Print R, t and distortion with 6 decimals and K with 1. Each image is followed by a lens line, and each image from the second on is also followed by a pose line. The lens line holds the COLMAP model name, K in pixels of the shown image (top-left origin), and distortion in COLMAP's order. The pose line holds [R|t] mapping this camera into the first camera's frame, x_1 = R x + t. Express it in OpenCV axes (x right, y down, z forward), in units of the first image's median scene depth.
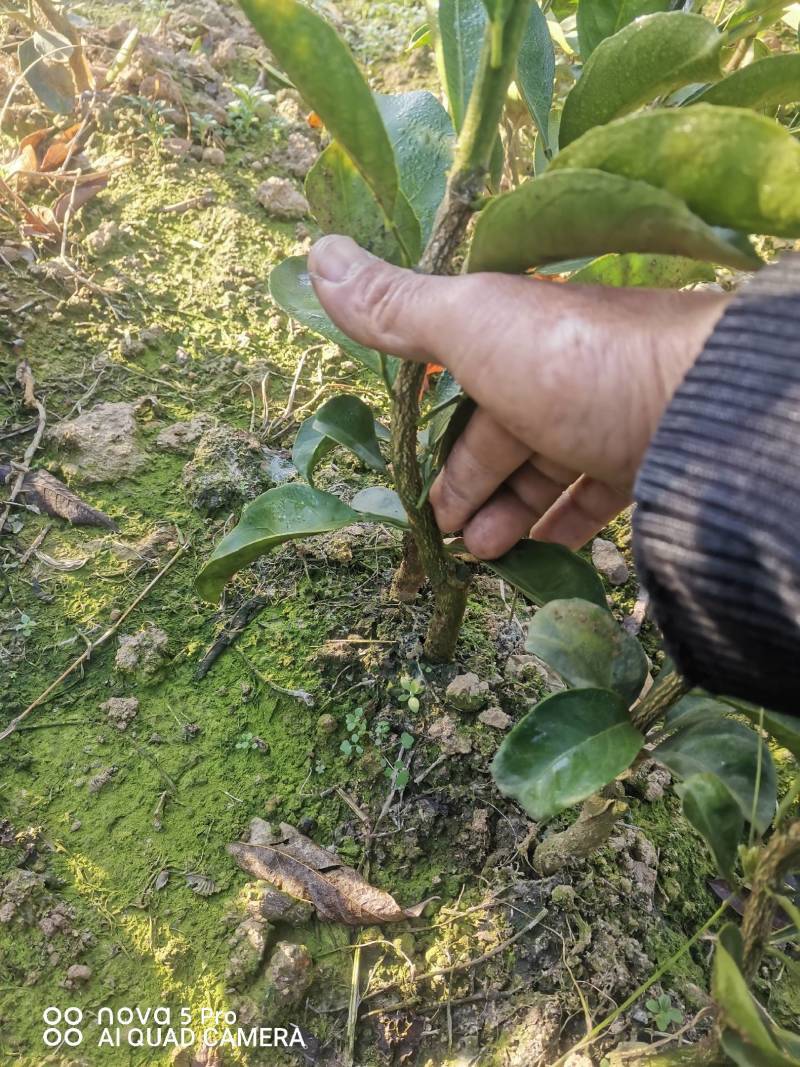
lens RADIAL K [[796.4, 0, 403.1], [0, 796.4, 527.1], [0, 0, 1]] dist [0.094395, -0.106847]
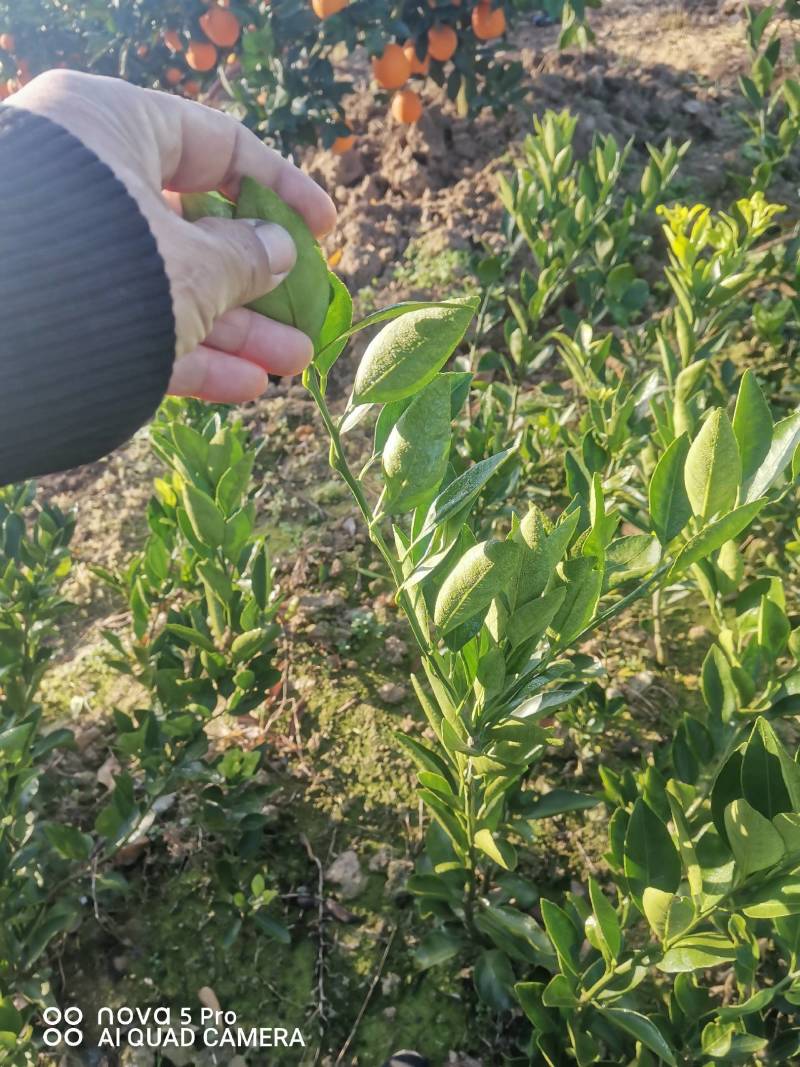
lens RADIAL K [[796.4, 0, 403.1], [0, 796.4, 527.1], [0, 0, 1]] dist [0.094395, -0.106847]
pose [[0.965545, -0.231780, -0.118324, 0.238477], [0.214656, 0.966398, -0.141410, -0.598229], [0.147124, 0.111139, 0.982854, -1.144756]]
